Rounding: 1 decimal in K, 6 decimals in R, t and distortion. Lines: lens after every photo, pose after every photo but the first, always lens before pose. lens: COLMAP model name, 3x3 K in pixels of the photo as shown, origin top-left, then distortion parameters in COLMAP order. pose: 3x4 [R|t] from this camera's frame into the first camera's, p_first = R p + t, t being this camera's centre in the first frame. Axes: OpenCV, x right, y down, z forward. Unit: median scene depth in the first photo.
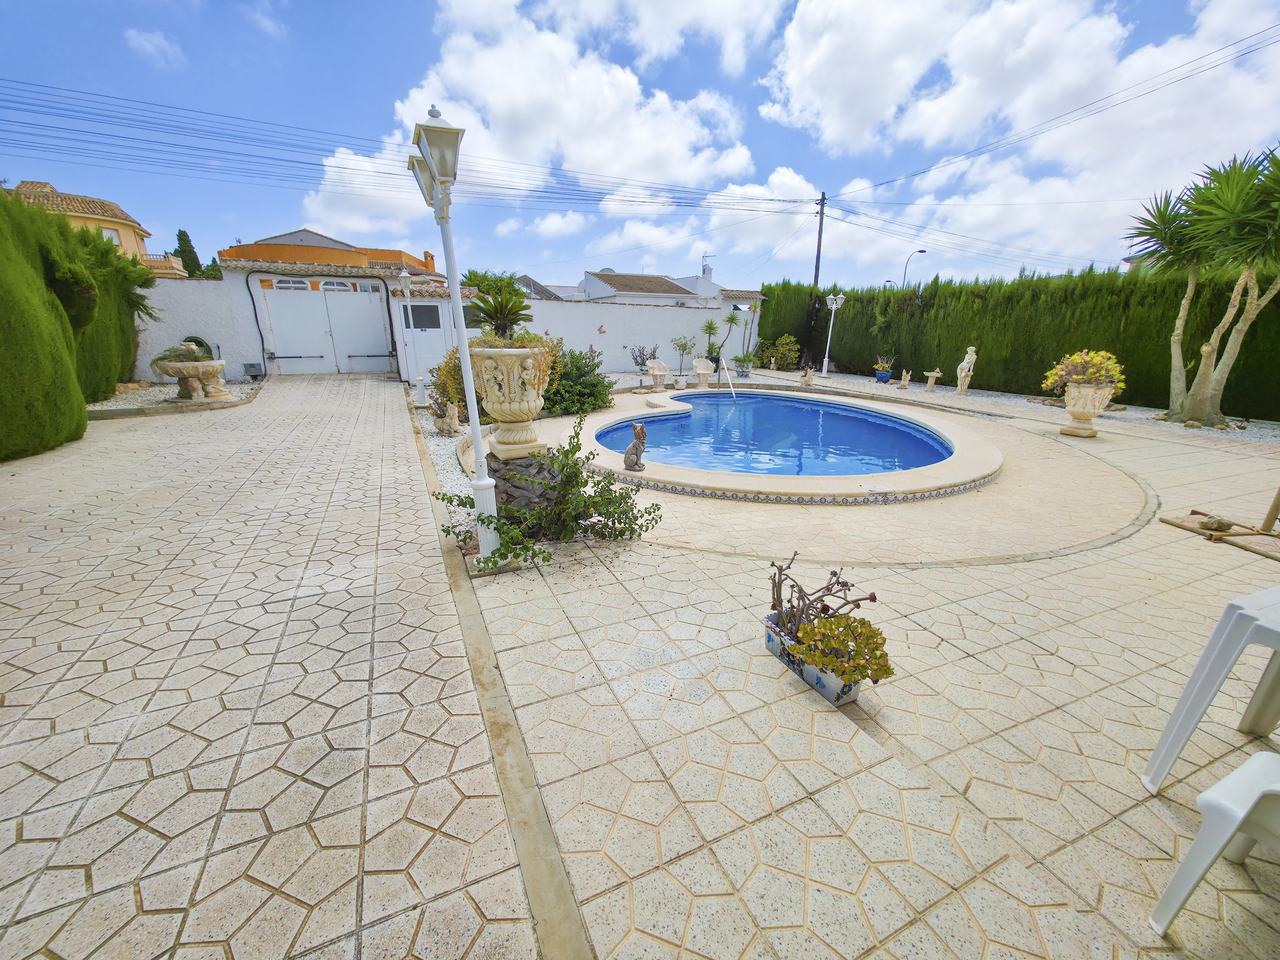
lens RADIAL K [[510.4, 0, 640.7], [0, 510.4, 490.7], [0, 0, 1]] dist [0.000099, -0.000149]
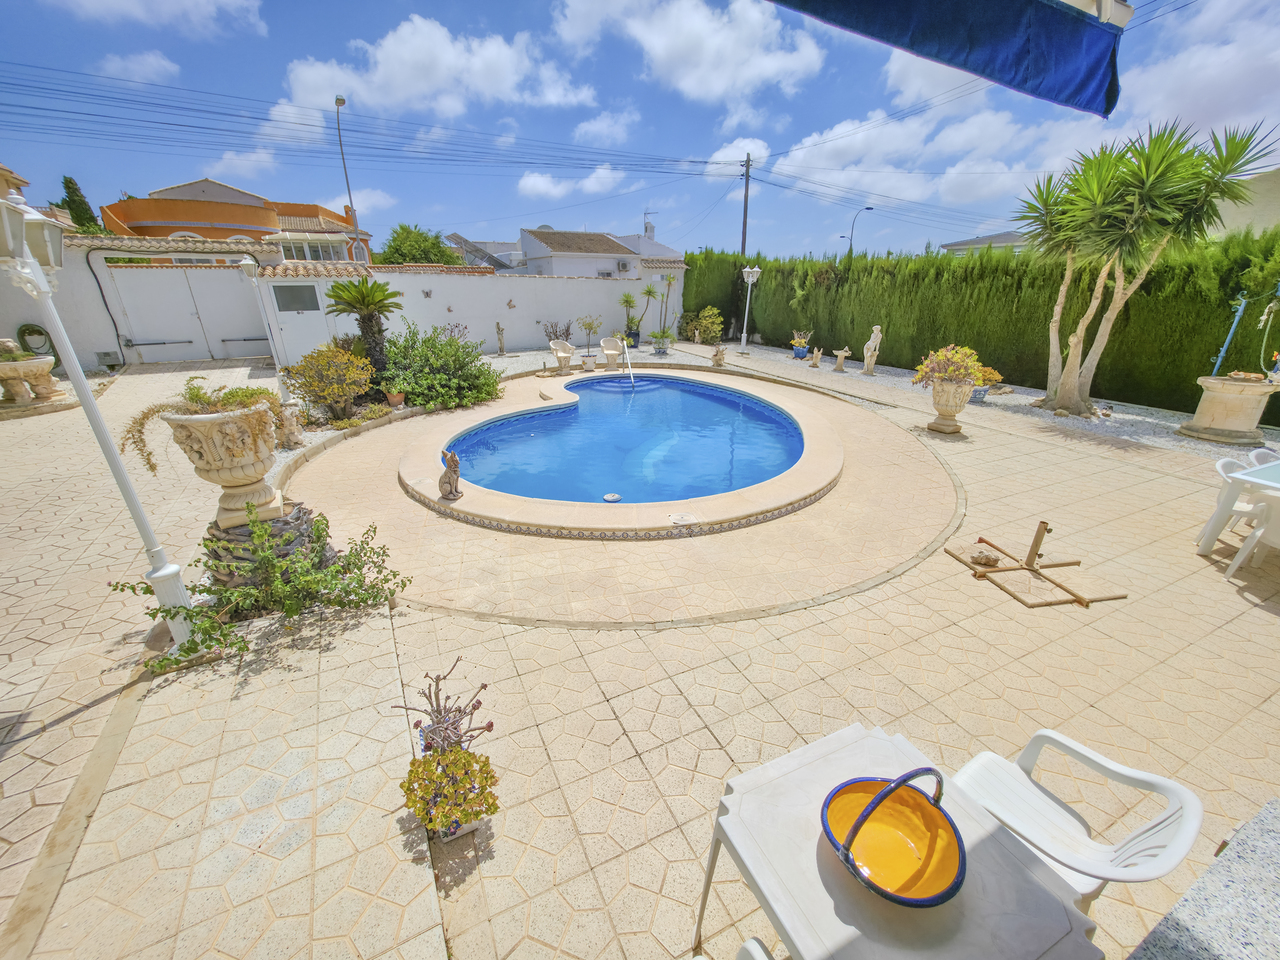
lens RADIAL K [[514.1, 0, 640.9], [0, 514.1, 487.8], [0, 0, 1]] dist [-0.000979, -0.000252]
pose [[0.997844, -0.025833, 0.060326, 0.136683], [0.021210, 0.996878, 0.076059, -0.060285], [-0.062103, -0.074616, 0.995277, 0.010865]]
